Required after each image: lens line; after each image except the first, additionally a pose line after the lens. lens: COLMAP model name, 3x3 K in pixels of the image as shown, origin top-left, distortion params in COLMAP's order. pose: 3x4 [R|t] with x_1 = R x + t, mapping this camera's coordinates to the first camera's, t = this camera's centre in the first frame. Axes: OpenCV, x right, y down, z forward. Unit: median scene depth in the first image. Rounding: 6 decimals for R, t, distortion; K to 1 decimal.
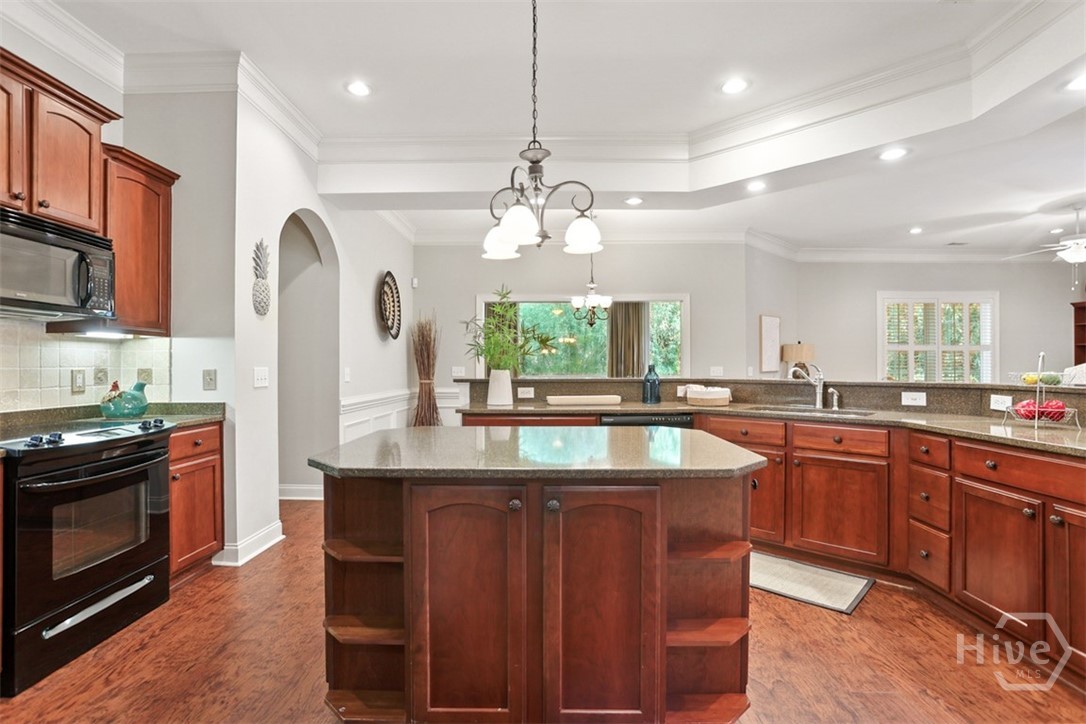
lens RADIAL K [[554.2, 0, 532.9], [0, 554.2, 365.5], [0, 0, 1]] dist [-0.001334, 0.000390]
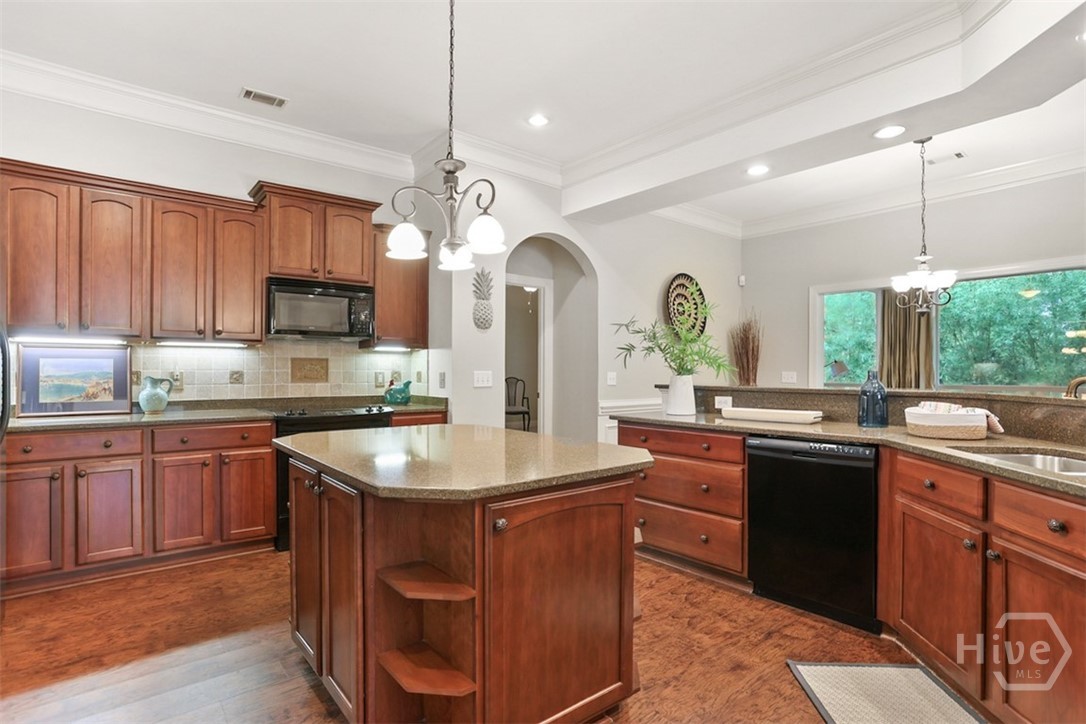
lens RADIAL K [[565.4, 0, 541.2], [0, 565.4, 370.0], [0, 0, 1]] dist [-0.070617, 0.079421]
pose [[0.634141, 0.004272, -0.773205, 0.623465], [-0.004302, 0.999989, 0.001996, -0.002418], [0.773205, 0.002060, 0.634153, 0.321311]]
